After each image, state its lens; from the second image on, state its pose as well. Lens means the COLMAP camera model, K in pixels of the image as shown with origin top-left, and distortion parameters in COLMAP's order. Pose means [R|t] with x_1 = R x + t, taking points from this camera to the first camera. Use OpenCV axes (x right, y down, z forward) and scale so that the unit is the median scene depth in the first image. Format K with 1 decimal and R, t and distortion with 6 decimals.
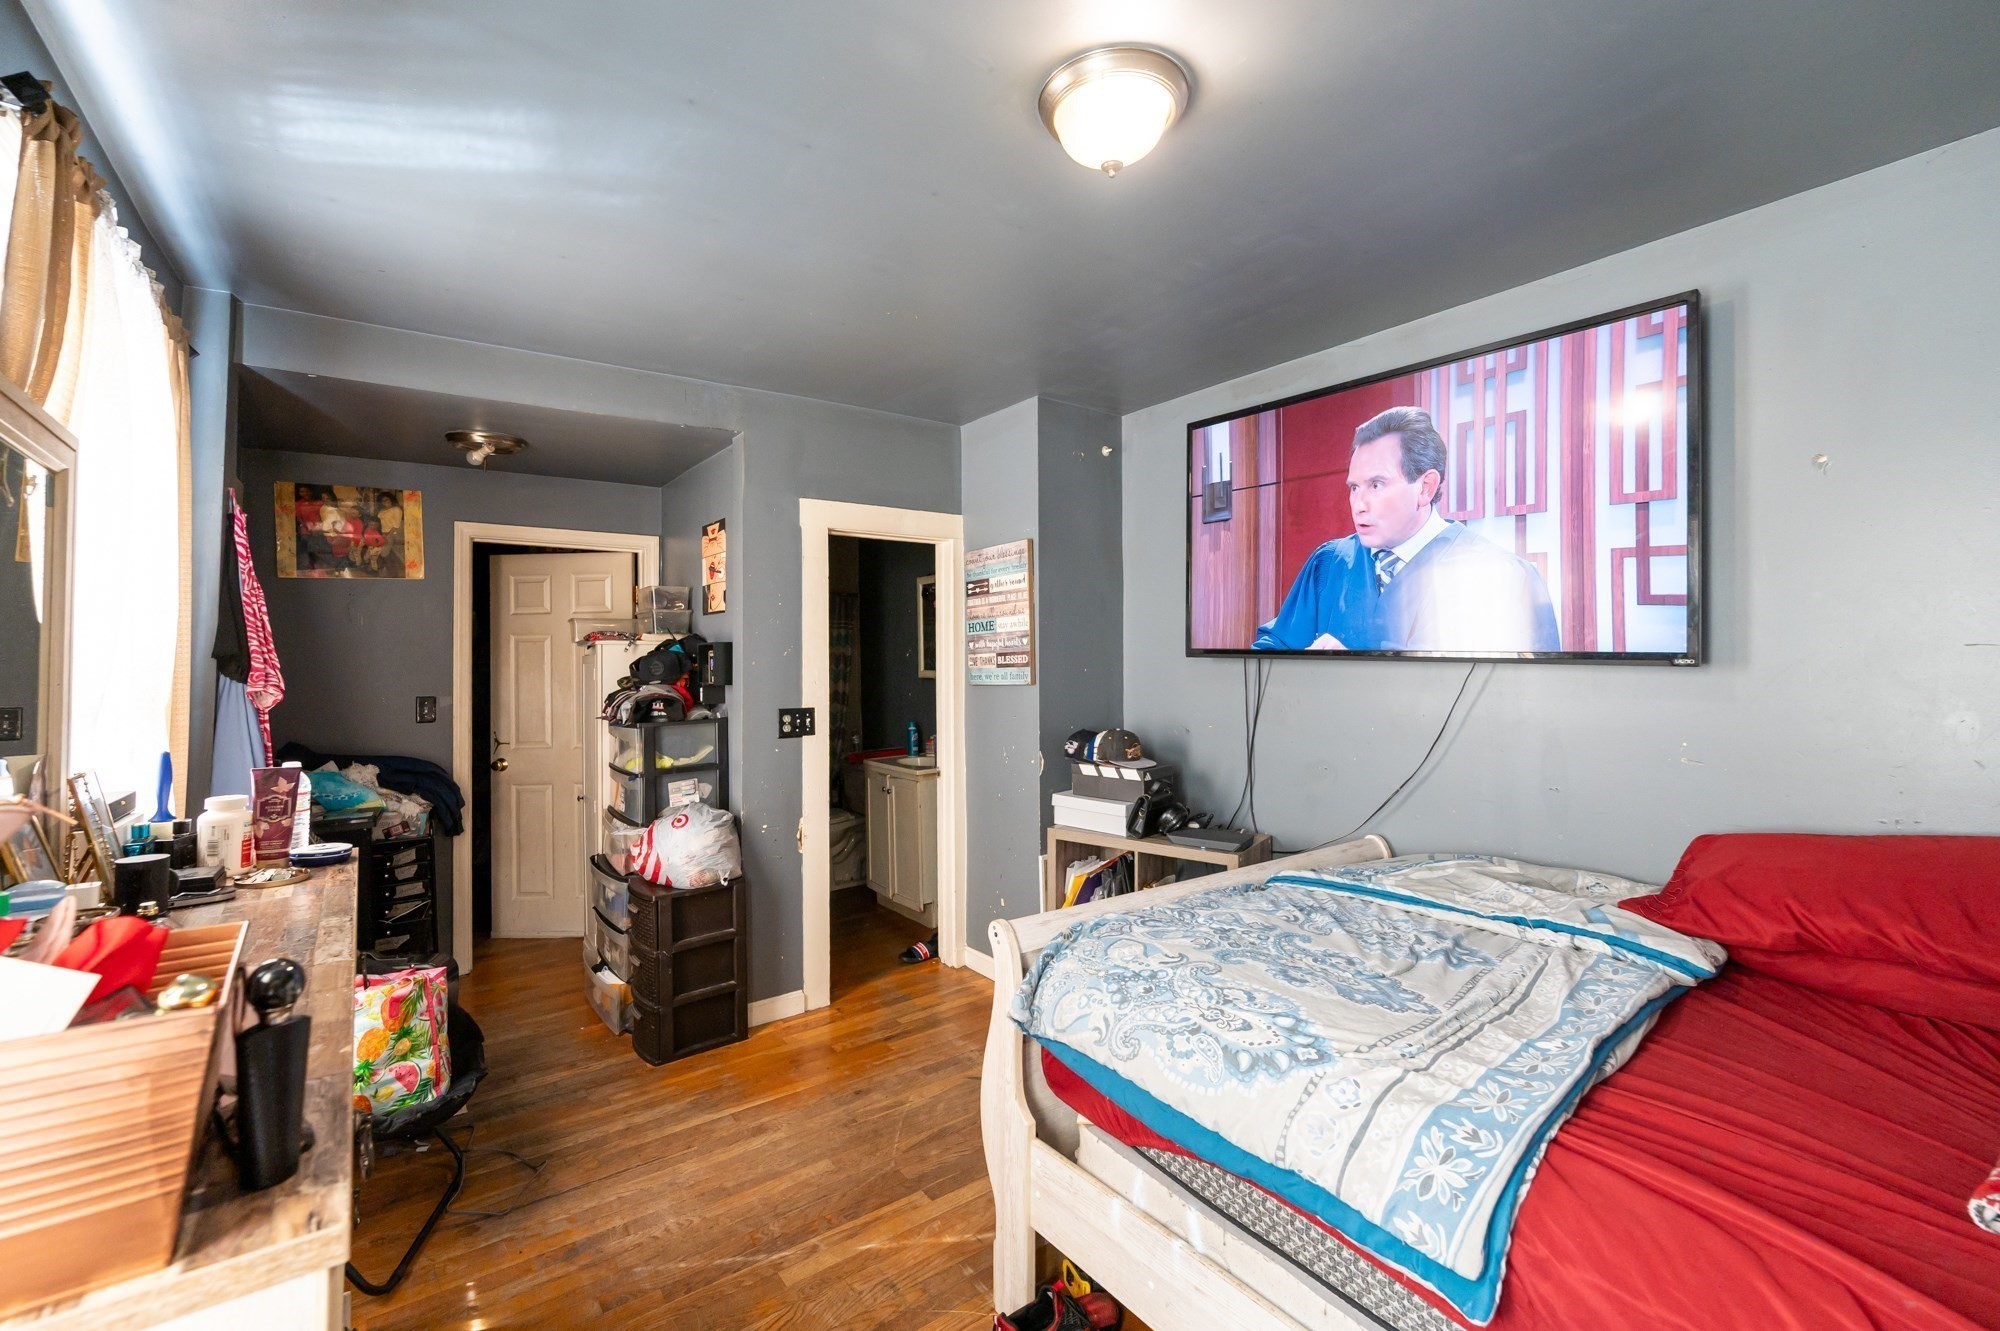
lens RADIAL K [[831.9, 0, 1000.0], [0, 831.9, 665.5], [0, 0, 1]] dist [-0.000039, -0.000047]
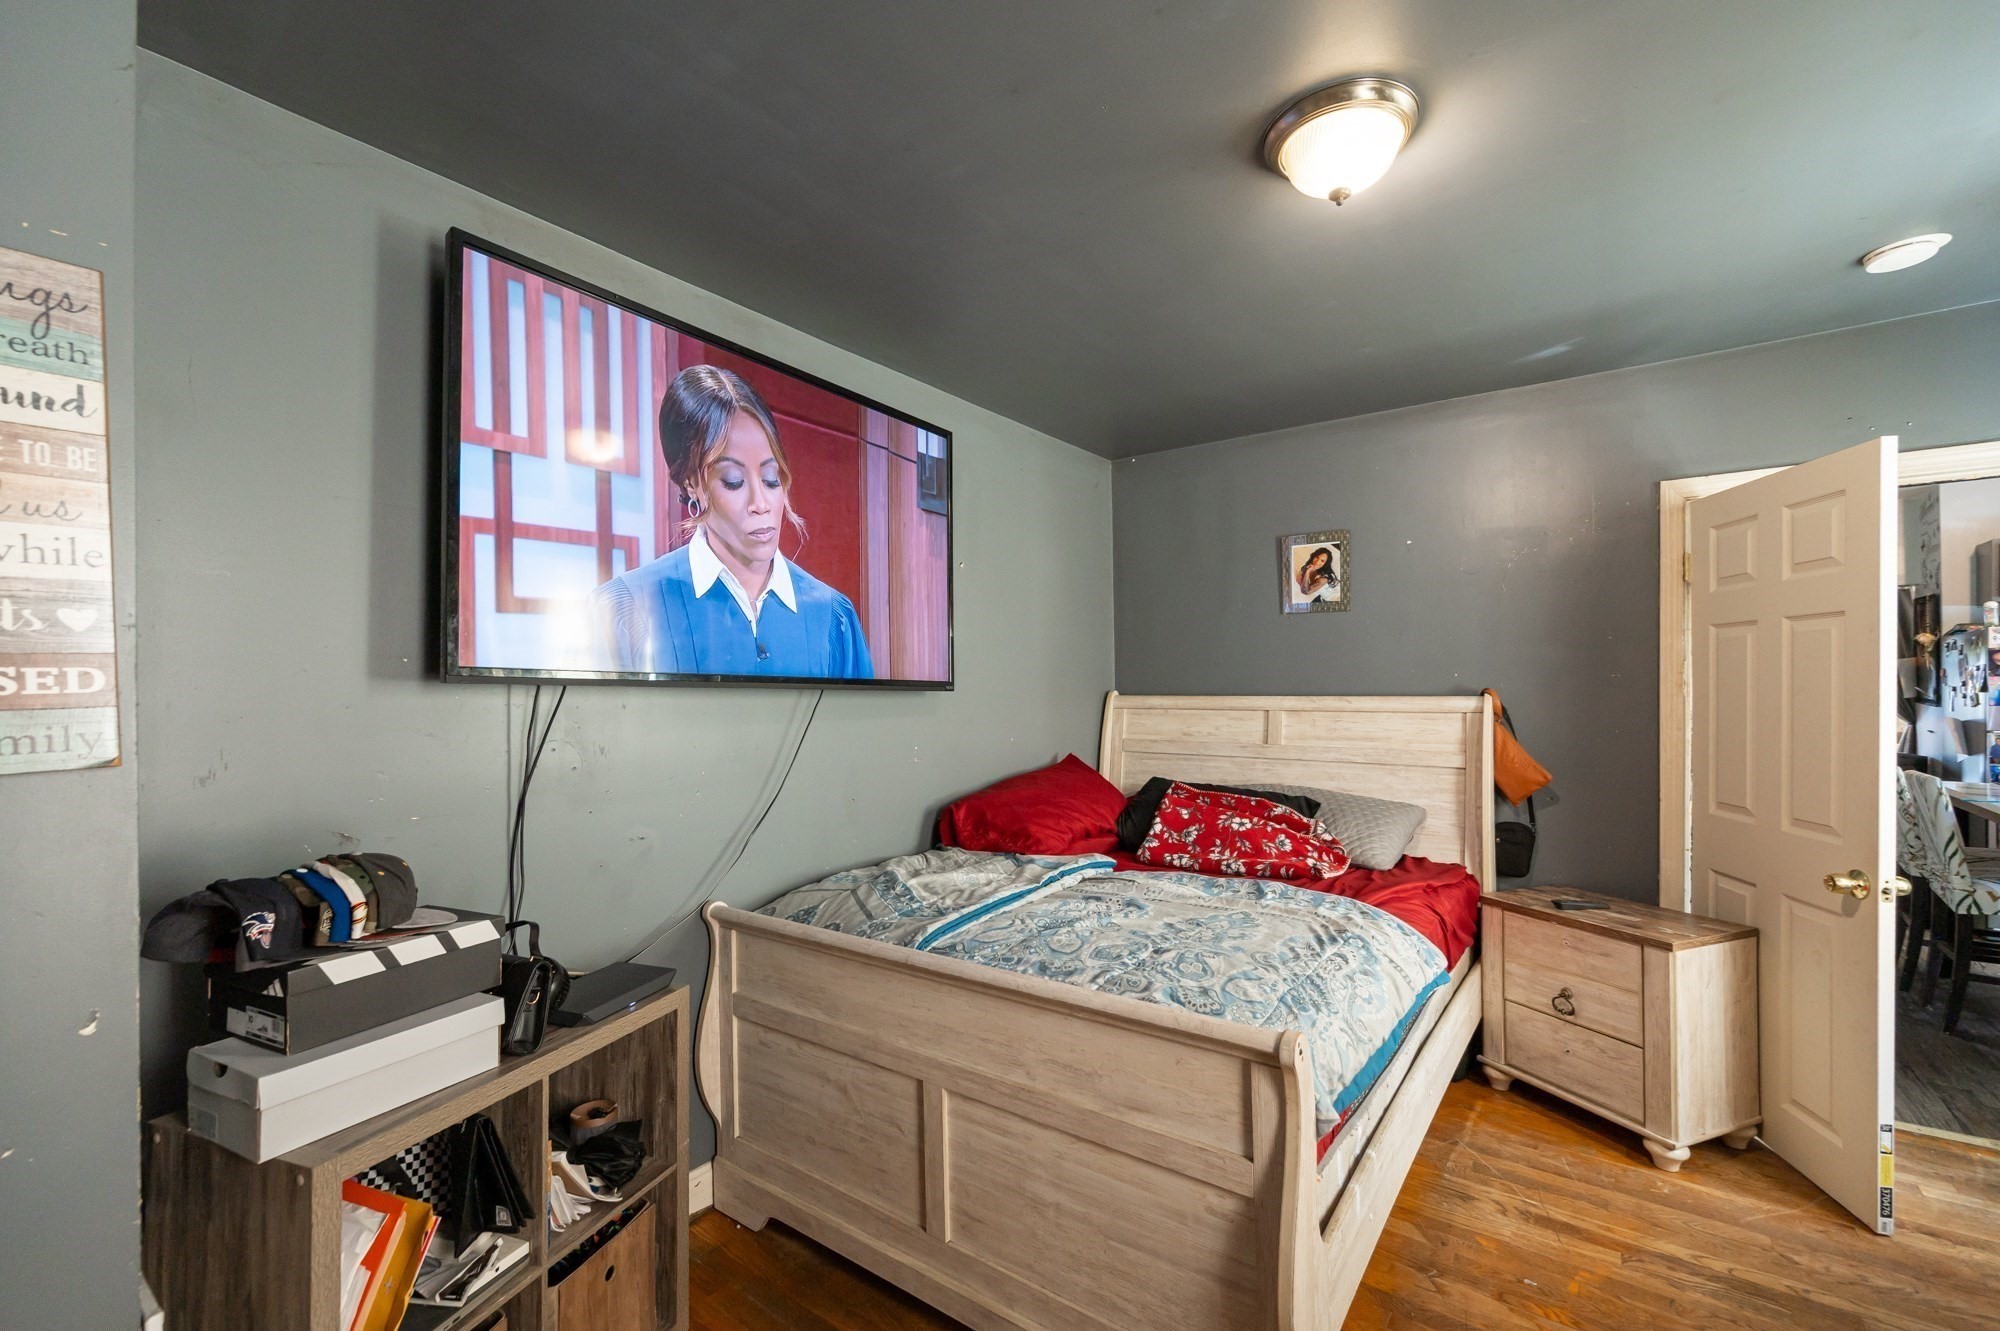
lens RADIAL K [[831.9, 0, 1000.0], [0, 831.9, 665.5], [0, 0, 1]] dist [-0.000039, -0.000047]
pose [[-0.306967, 0.016617, 0.951575, -0.365704], [-0.000950, 0.999842, -0.017766, -0.009486], [-0.951720, -0.006358, -0.306902, 0.841935]]
